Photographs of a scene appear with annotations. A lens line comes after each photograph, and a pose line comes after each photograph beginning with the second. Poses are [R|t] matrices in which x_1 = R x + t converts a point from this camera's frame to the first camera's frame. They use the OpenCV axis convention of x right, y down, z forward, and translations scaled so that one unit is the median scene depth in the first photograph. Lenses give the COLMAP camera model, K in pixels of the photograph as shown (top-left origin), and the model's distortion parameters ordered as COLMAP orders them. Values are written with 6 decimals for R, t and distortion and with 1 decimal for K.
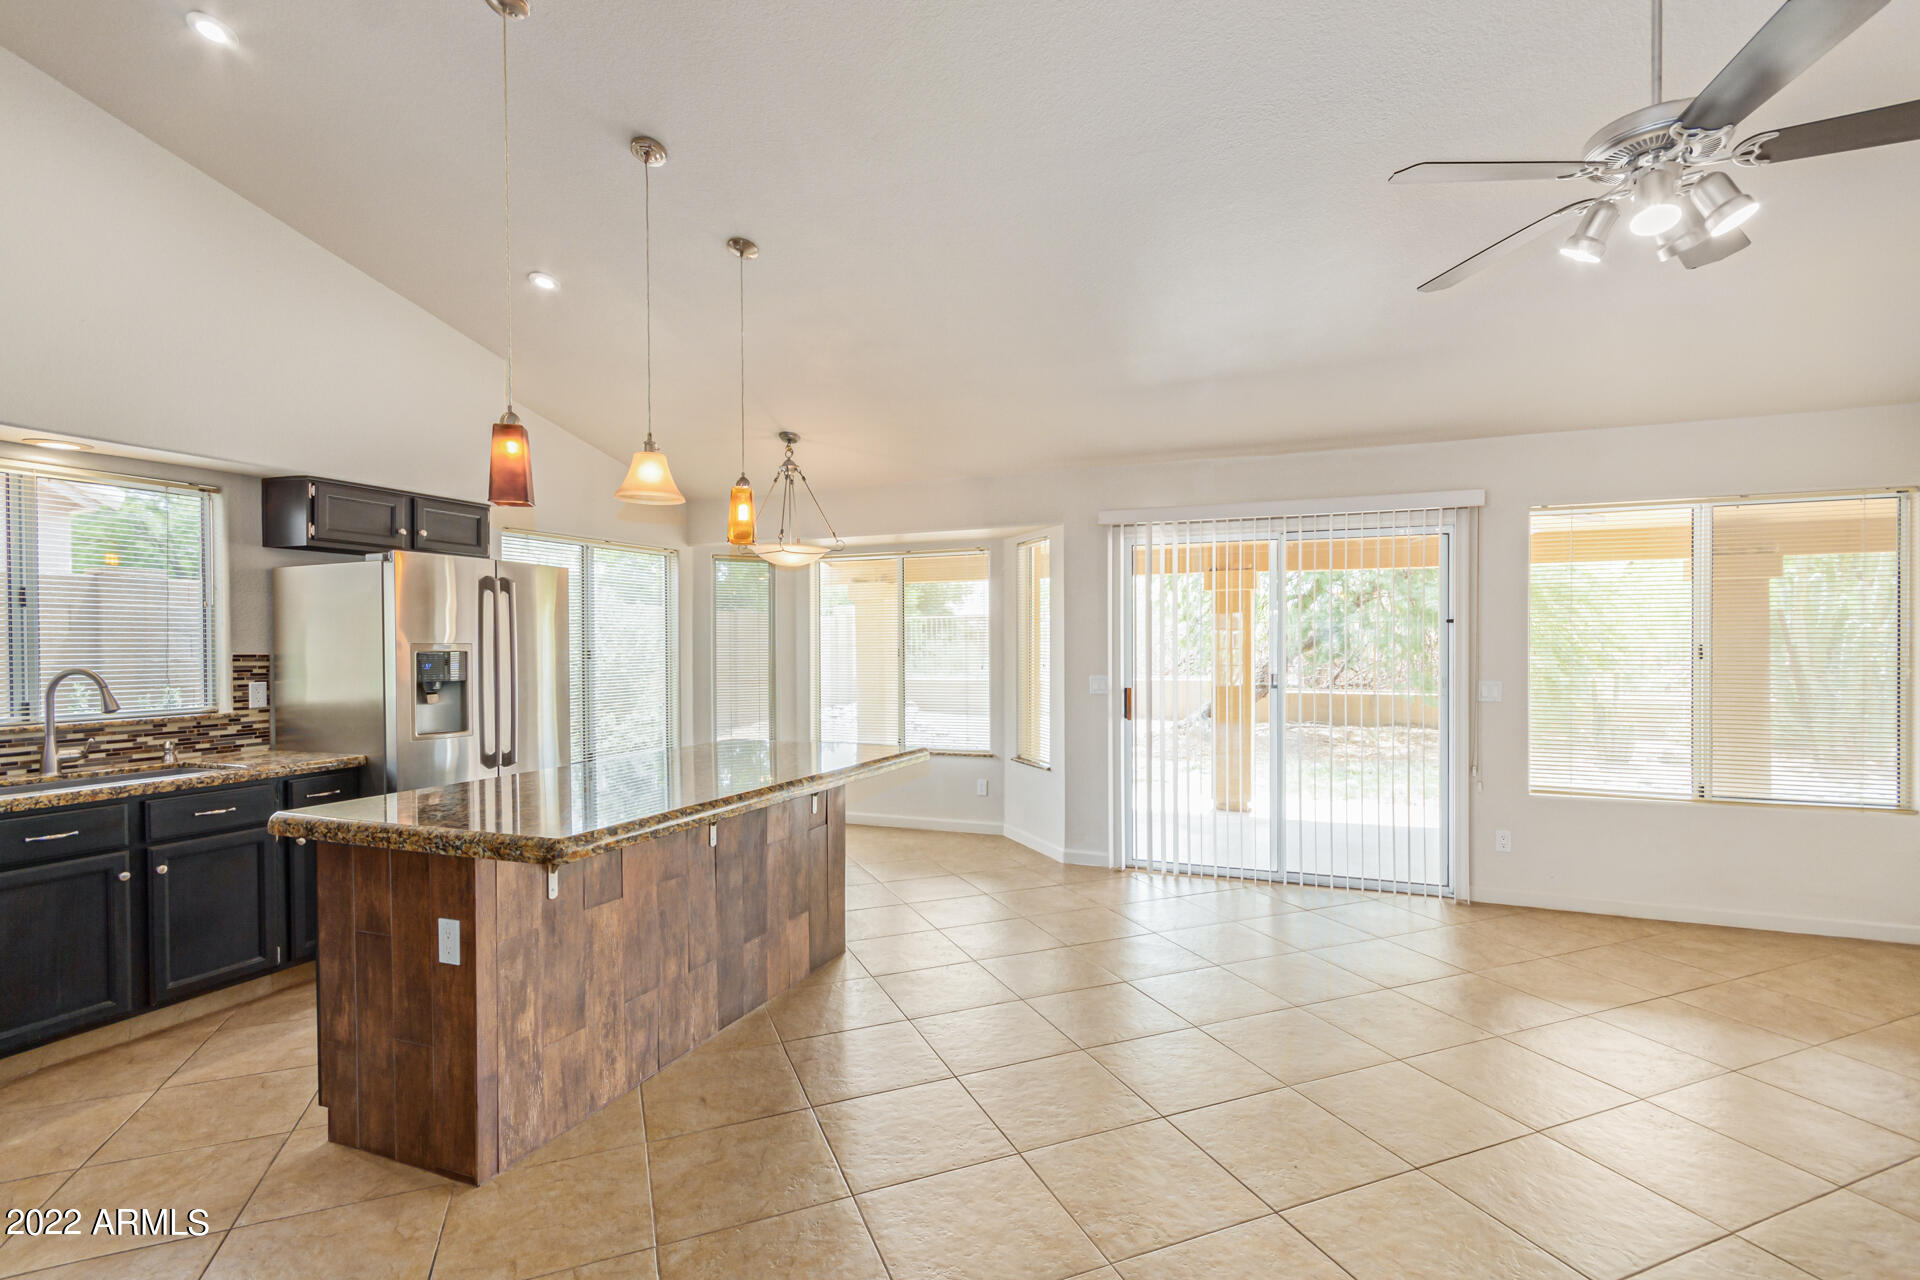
lens RADIAL K [[903.1, 0, 970.4], [0, 903.1, 651.9], [0, 0, 1]] dist [0.016562, -0.001320]
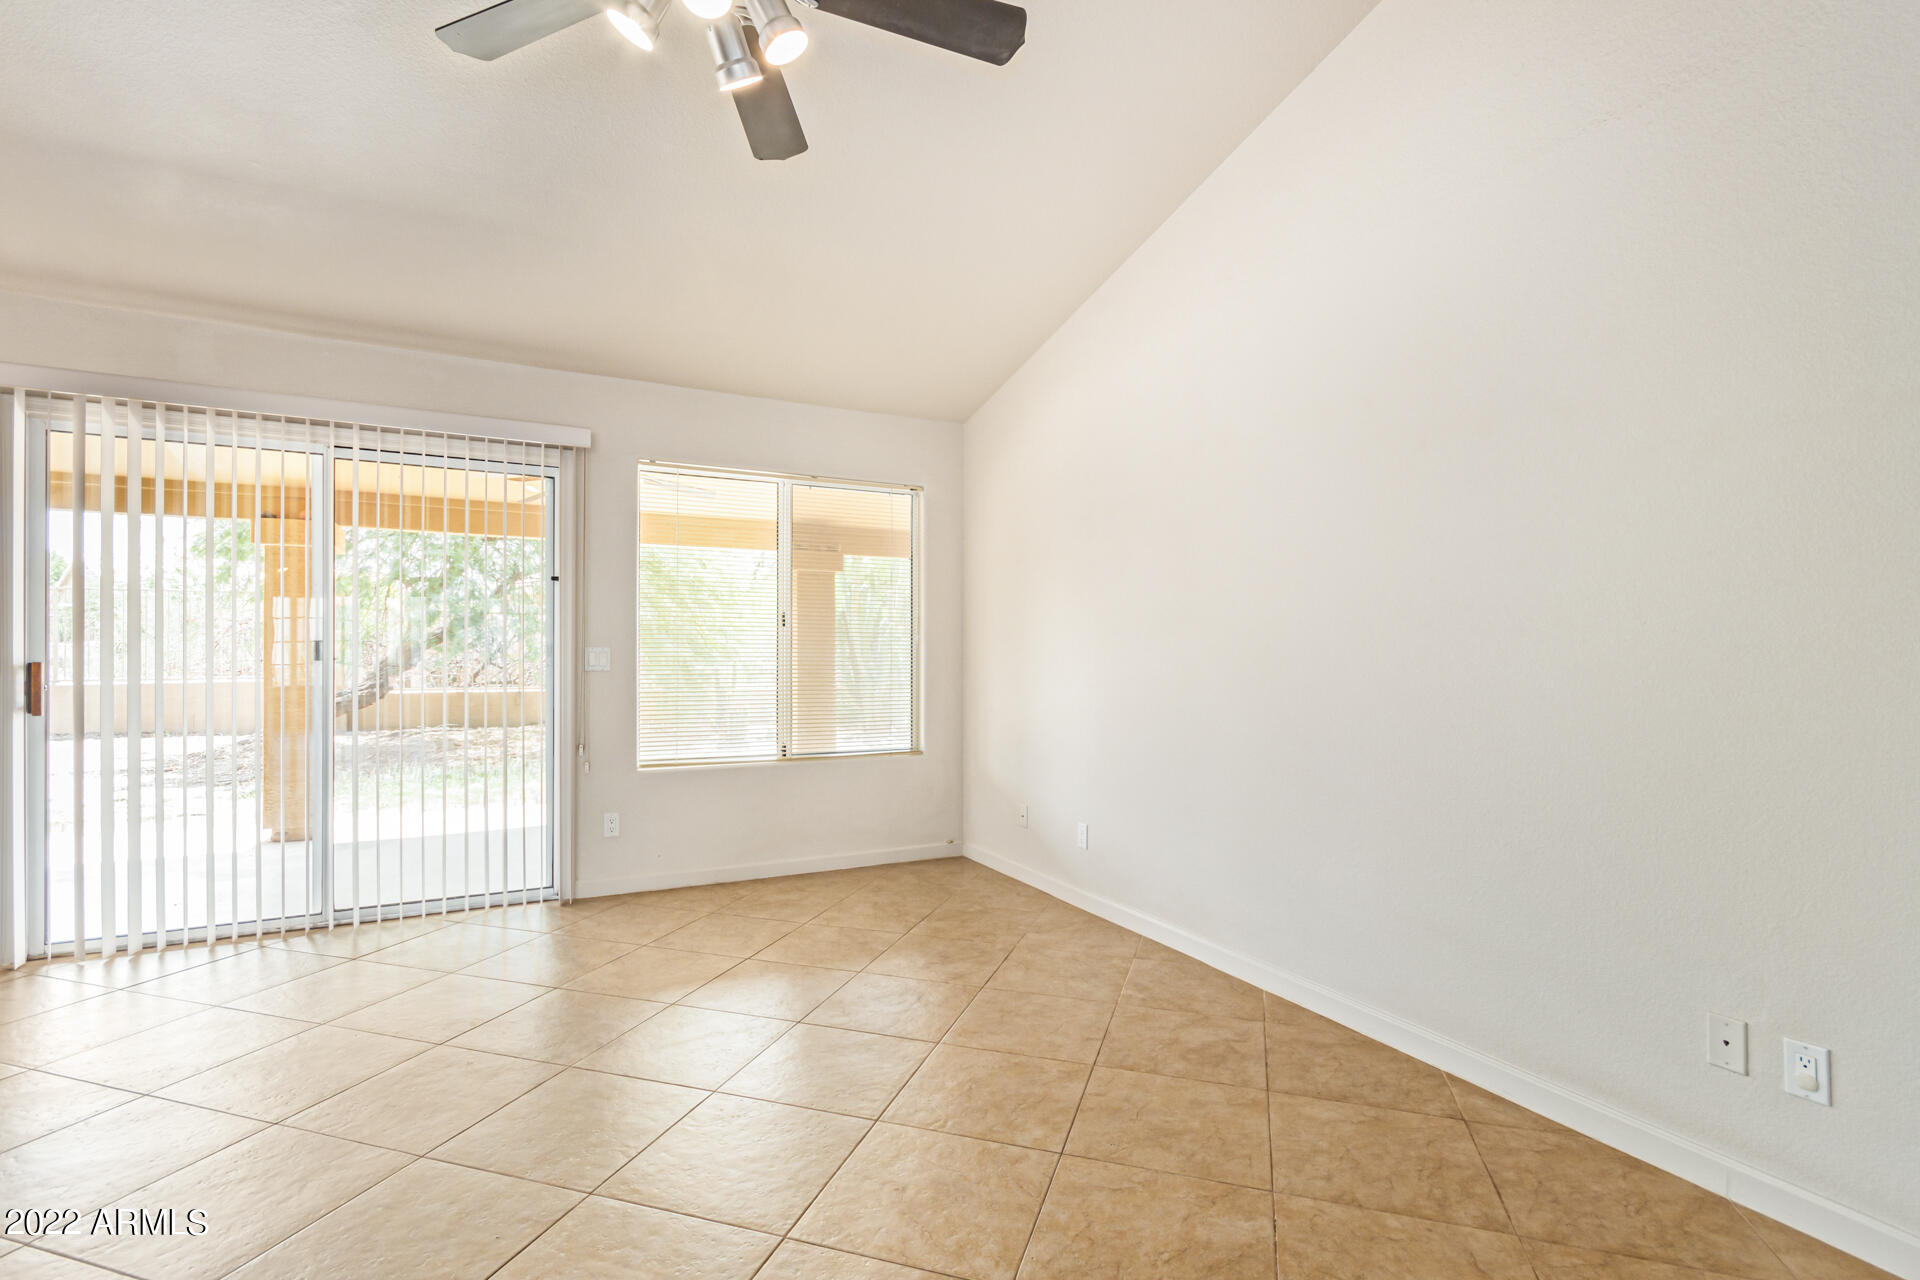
lens RADIAL K [[903.1, 0, 972.0], [0, 903.1, 653.2], [0, 0, 1]] dist [0.016562, -0.001320]
pose [[0.649627, 0.004490, 0.760240, 0.128760], [0.000962, 0.999977, -0.006728, 0.042109], [-0.760253, 0.005102, 0.649608, 0.135778]]
